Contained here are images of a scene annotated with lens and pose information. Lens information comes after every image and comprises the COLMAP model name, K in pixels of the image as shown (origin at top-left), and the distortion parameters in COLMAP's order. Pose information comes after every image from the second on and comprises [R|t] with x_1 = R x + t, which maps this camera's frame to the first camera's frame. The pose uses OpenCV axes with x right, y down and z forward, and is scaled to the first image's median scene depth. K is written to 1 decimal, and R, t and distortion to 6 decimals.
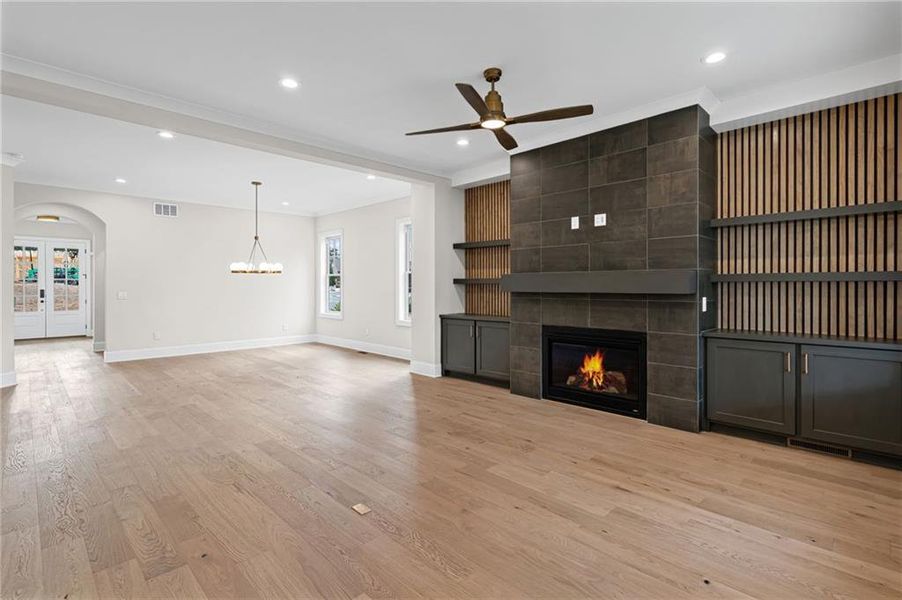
lens RADIAL K [[428.2, 0, 448.4], [0, 428.2, 278.9], [0, 0, 1]] dist [-0.010576, -0.000659]
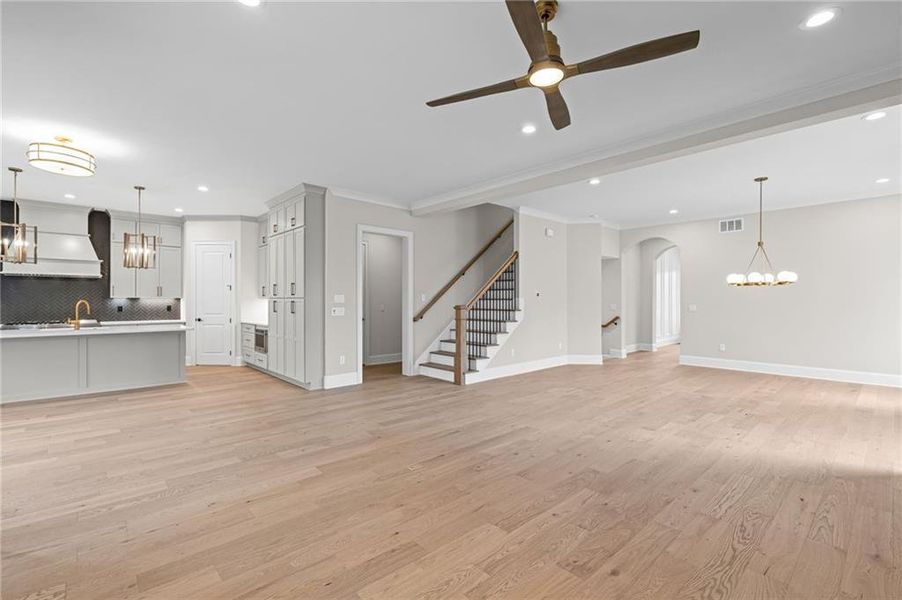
lens RADIAL K [[408.8, 0, 449.6], [0, 408.8, 297.1], [0, 0, 1]] dist [-0.008293, -0.000201]
pose [[-0.052123, -0.004381, -0.998631, 0.491709], [0.014646, 0.999879, -0.005151, 0.005462], [0.998533, -0.014895, -0.052053, 0.538387]]
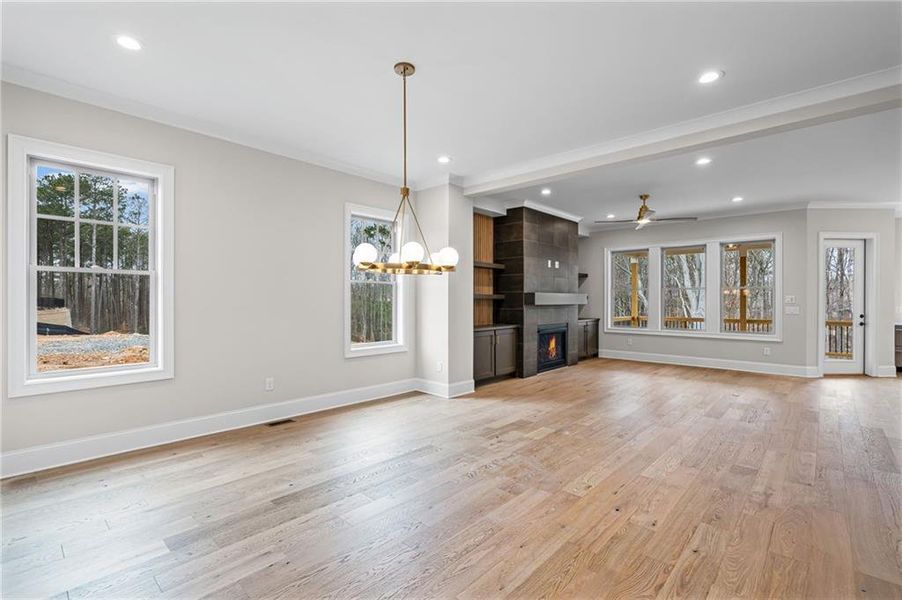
lens RADIAL K [[453.3, 0, 446.6], [0, 453.3, 296.8], [0, 0, 1]] dist [0.002060, 0.000759]
pose [[-0.035704, 0.006115, 0.999344, -1.251317], [-0.006233, 0.999960, -0.006341, 0.011663], [-0.999343, -0.006455, -0.035665, 1.228869]]
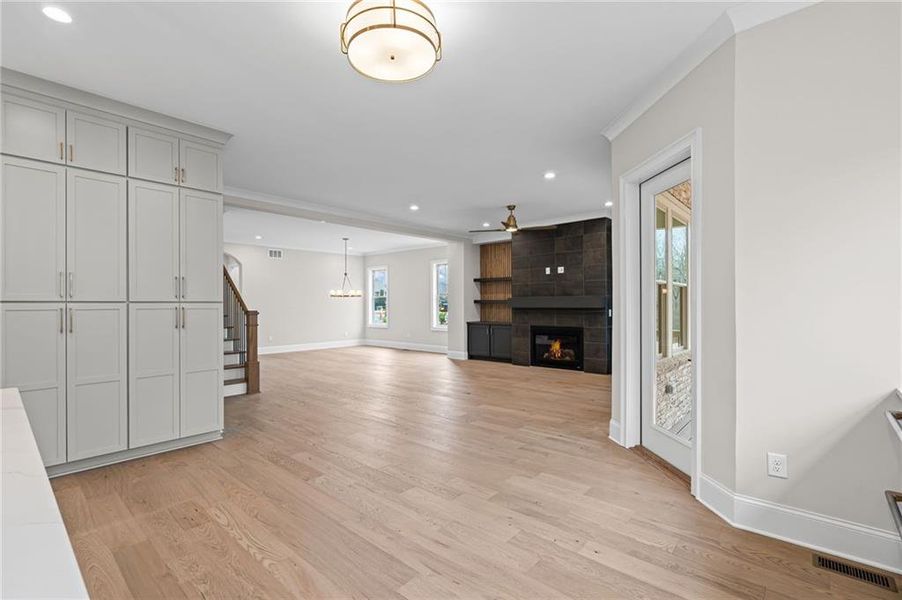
lens RADIAL K [[408.8, 0, 449.6], [0, 408.8, 297.1], [0, 0, 1]] dist [-0.008293, -0.000201]
pose [[0.998124, -0.002700, 0.061161, -0.207079], [0.002811, 0.999995, -0.001735, -0.010950], [-0.061156, 0.001904, 0.998126, -0.647253]]
